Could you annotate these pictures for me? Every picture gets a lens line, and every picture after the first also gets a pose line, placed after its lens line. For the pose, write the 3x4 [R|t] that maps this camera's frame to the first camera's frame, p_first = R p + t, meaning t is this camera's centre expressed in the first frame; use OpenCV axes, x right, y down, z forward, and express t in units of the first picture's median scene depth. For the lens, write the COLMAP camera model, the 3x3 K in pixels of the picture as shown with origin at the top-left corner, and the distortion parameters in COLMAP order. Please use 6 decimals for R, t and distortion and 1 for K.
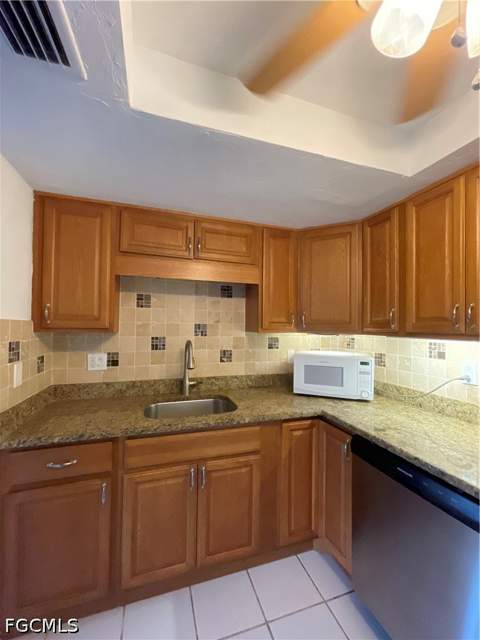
lens RADIAL K [[261.0, 0, 239.7], [0, 261.0, 321.7], [0, 0, 1]] dist [-0.003835, 0.001994]
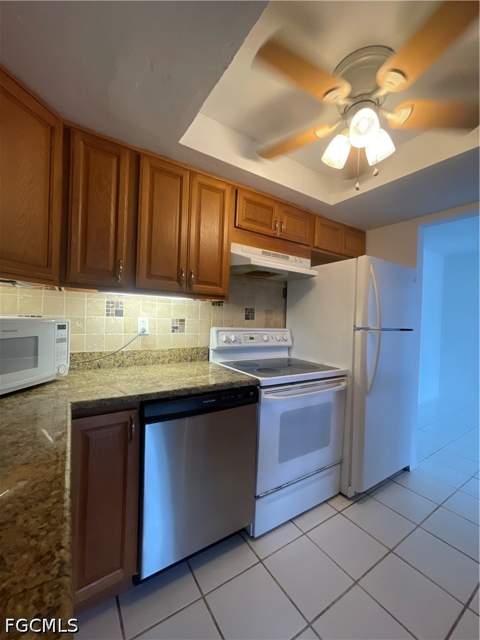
lens RADIAL K [[261.0, 0, 237.7], [0, 261.0, 321.0], [0, 0, 1]] dist [-0.003835, 0.001994]
pose [[-0.255218, -0.031971, 0.966355, -0.338381], [-0.052646, 0.998430, 0.019128, 0.104122], [-0.965449, -0.045993, -0.256501, 0.718395]]
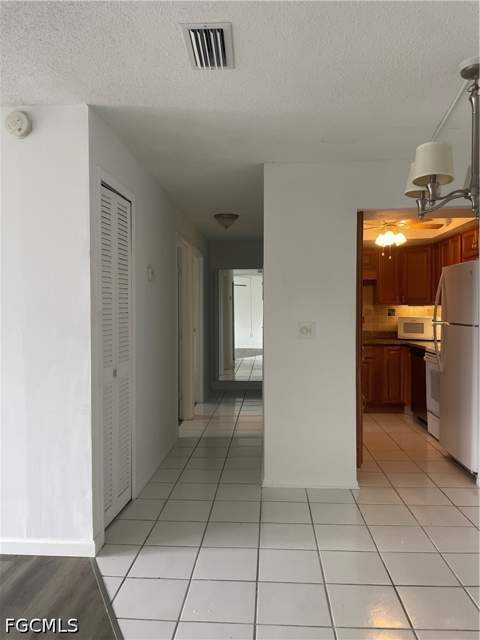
lens RADIAL K [[489.1, 0, 244.6], [0, 489.1, 318.4], [0, 0, 1]] dist [0.057170, -0.015614]
pose [[0.931126, -0.008739, -0.364594, 0.503785], [0.022029, 0.999235, 0.032309, 0.000741], [0.364032, -0.038116, 0.930606, -2.792914]]
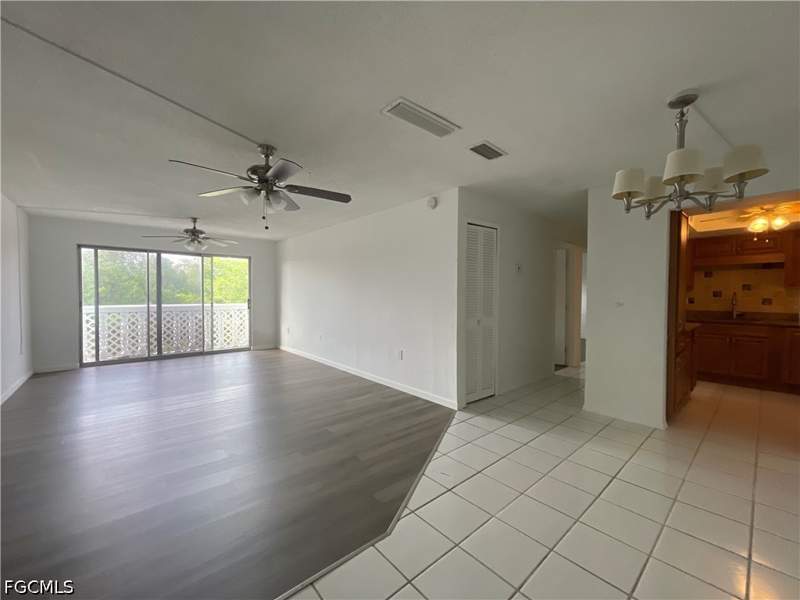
lens RADIAL K [[326.2, 0, 401.7], [0, 326.2, 301.3], [0, 0, 1]] dist [-0.003835, 0.001994]
pose [[0.391411, 0.013649, -0.920115, 1.241594], [0.017054, 0.999611, 0.022082, 0.044410], [0.920058, -0.024335, 0.391026, -2.657013]]
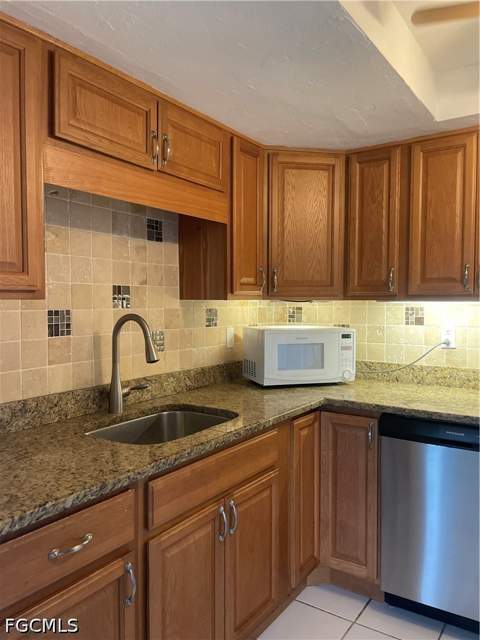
lens RADIAL K [[489.1, 0, 239.9], [0, 489.1, 317.0], [0, 0, 1]] dist [0.057170, -0.015614]
pose [[0.794034, -0.032580, 0.607000, -0.686027], [-0.001030, 0.998489, 0.054940, 0.019785], [-0.607873, -0.044249, 0.792801, 0.014903]]
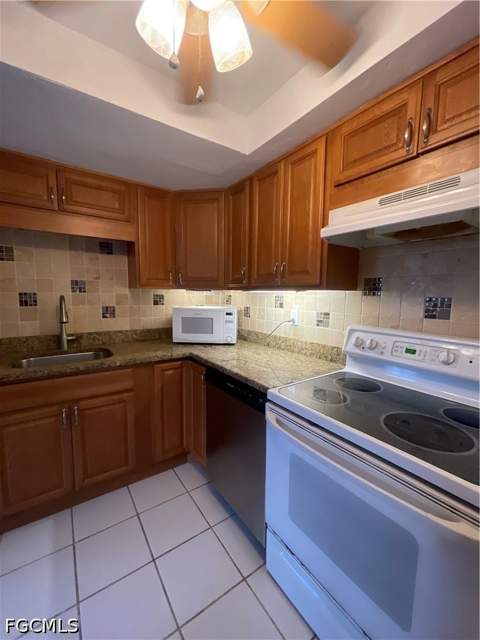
lens RADIAL K [[261.0, 0, 239.3], [0, 261.0, 322.2], [0, 0, 1]] dist [-0.003835, 0.001994]
pose [[0.957695, -0.030849, 0.286127, 0.176036], [-0.006219, 0.991787, 0.127749, 0.043251], [-0.287718, -0.124124, 0.949638, -0.167707]]
